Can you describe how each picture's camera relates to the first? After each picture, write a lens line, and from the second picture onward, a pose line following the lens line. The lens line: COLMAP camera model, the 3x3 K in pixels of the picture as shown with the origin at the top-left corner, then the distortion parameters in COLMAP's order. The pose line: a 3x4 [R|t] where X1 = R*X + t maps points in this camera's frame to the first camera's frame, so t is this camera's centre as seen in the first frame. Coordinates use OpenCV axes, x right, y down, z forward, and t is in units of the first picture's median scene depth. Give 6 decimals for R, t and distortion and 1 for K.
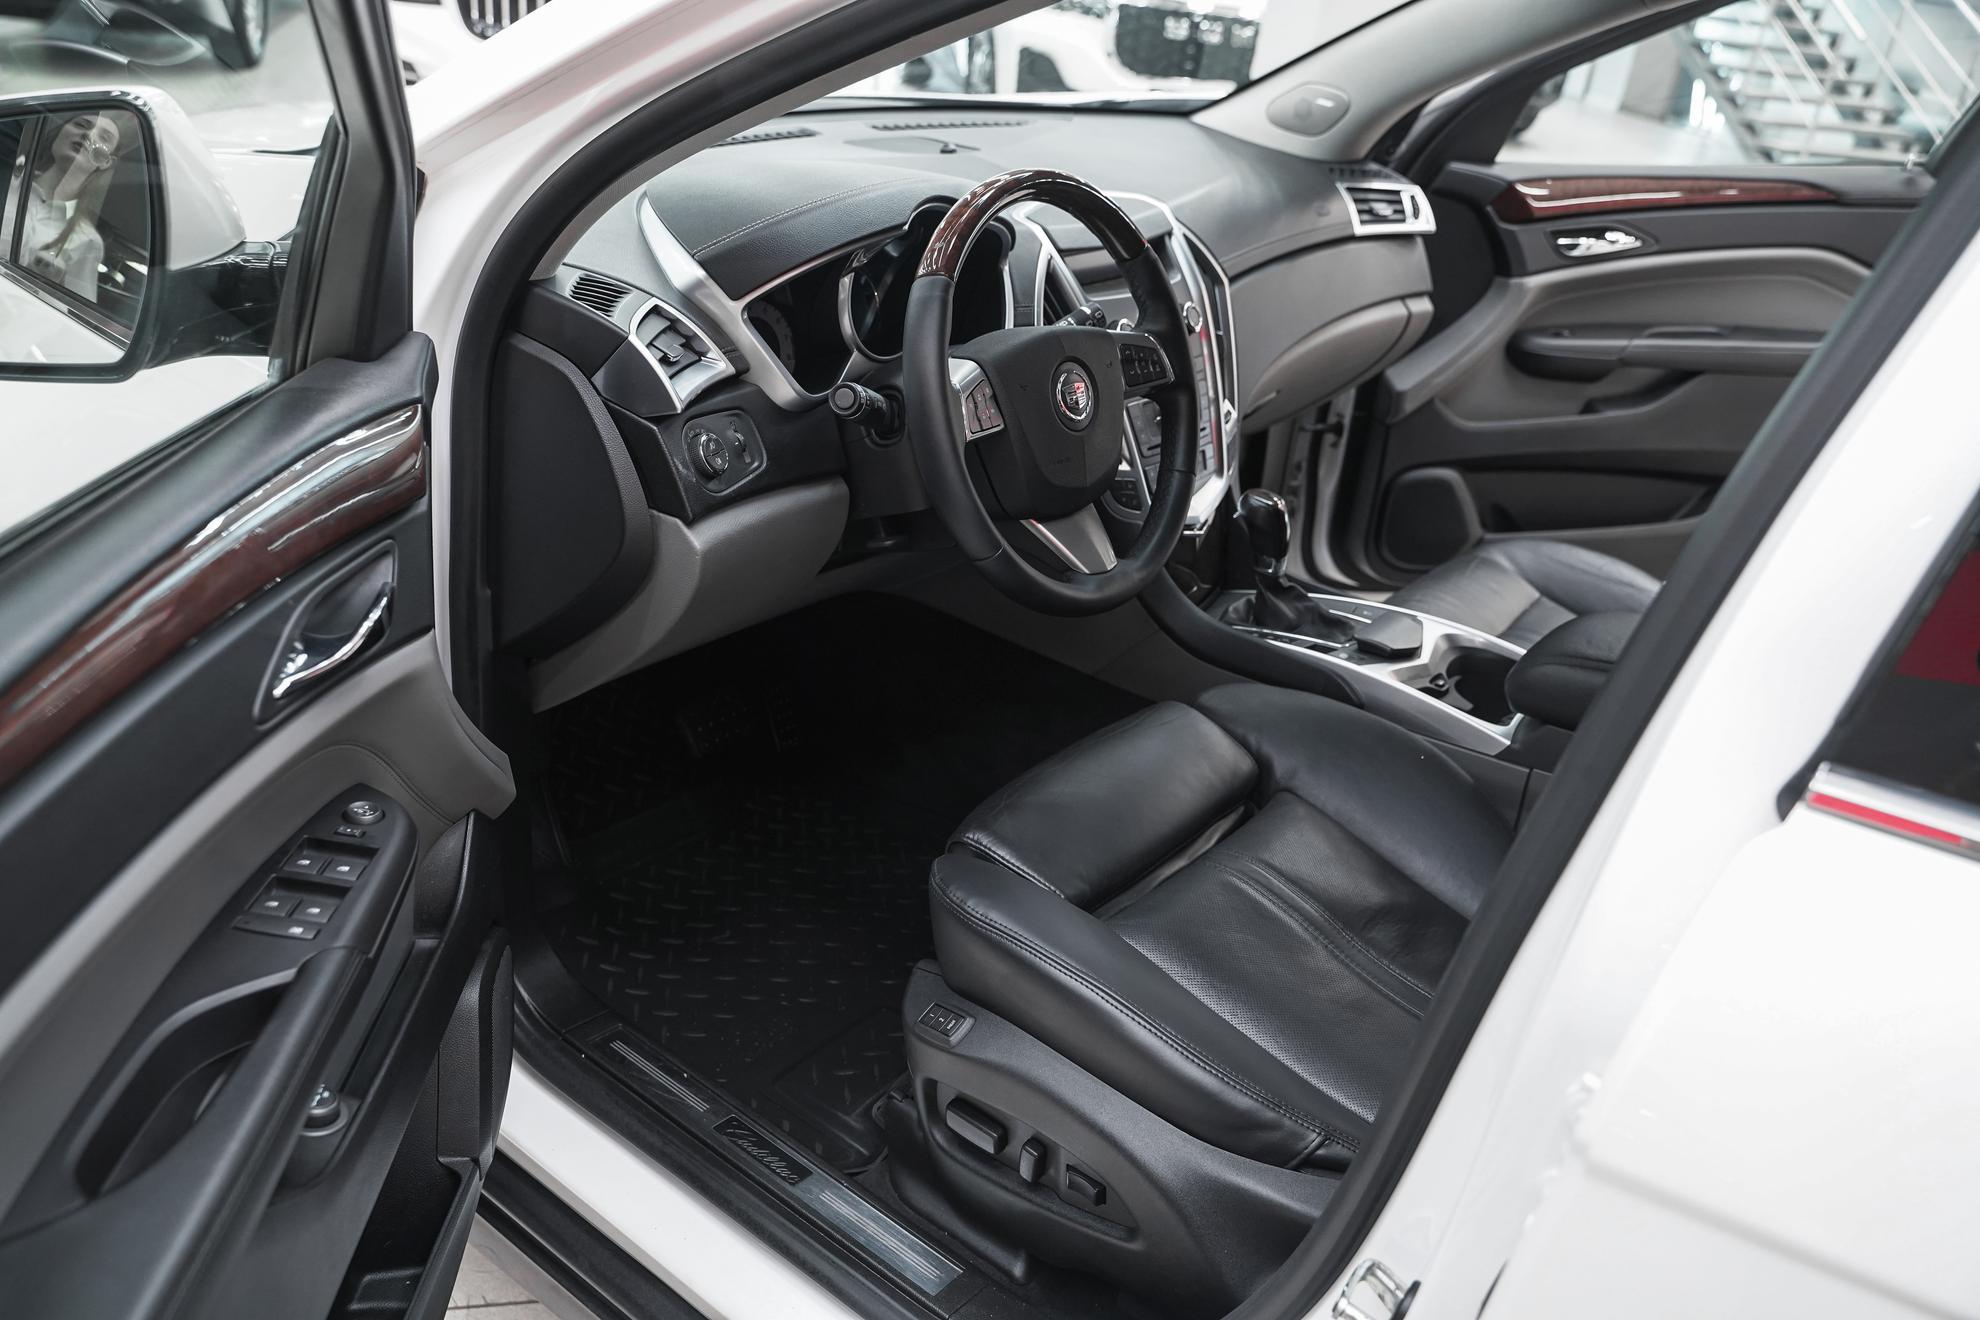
lens RADIAL K [[1595.2, 0, 990.0], [0, 1595.2, 660.0], [0, 0, 1]] dist [-0.014623, -0.001991]
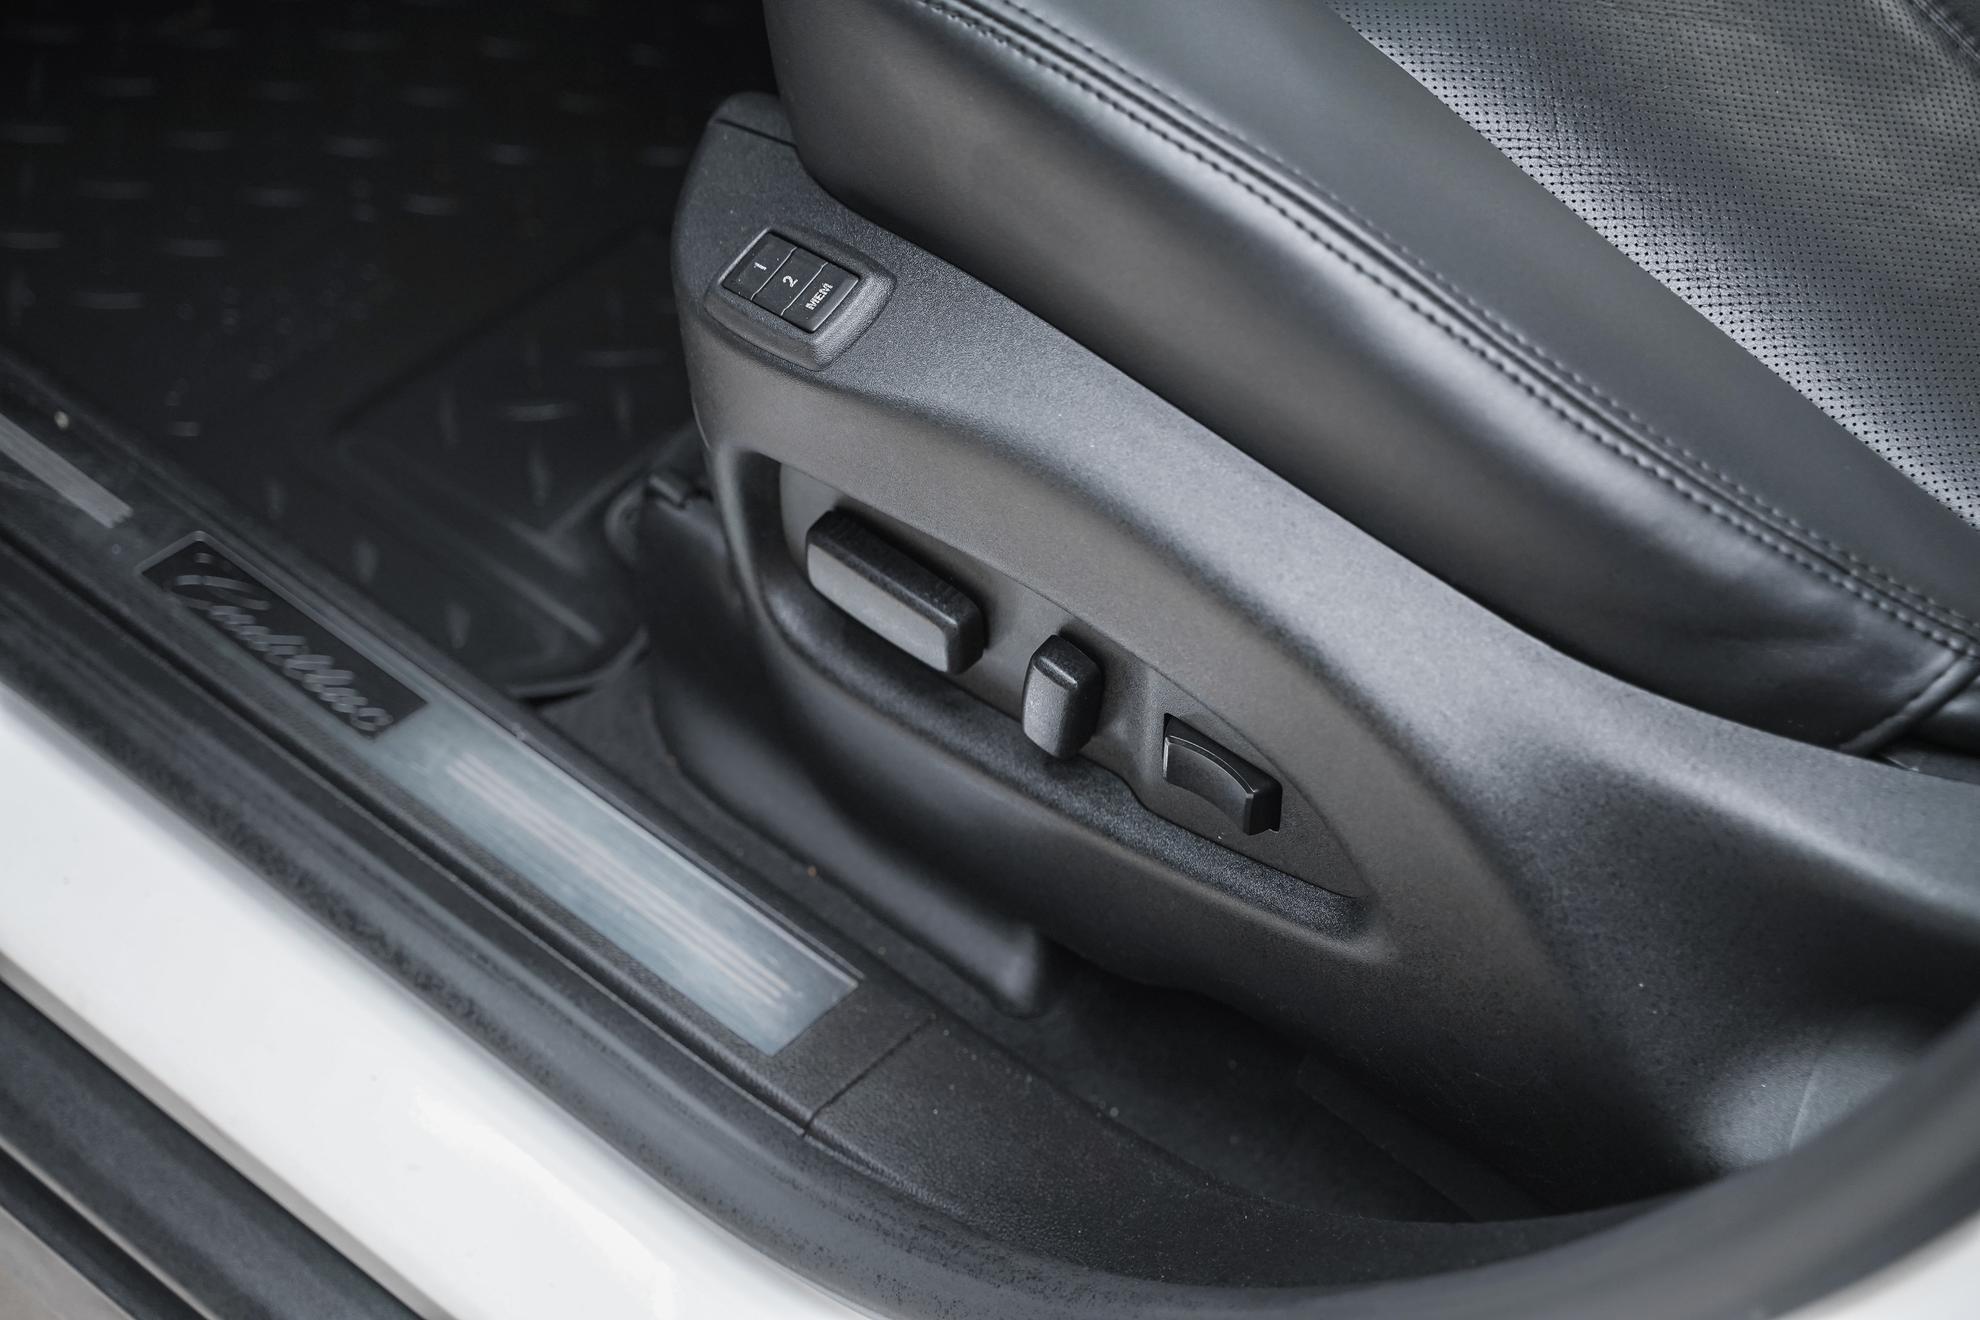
lens RADIAL K [[3463.5, 0, 990.0], [0, 3463.5, 660.0], [0, 0, 1]] dist [0.020239, -0.114981]
pose [[0.999884, 0.011367, 0.010116, 0.003953], [-0.014118, 0.941049, 0.337975, 0.058922], [-0.005678, -0.338079, 0.941101, 0.307096]]
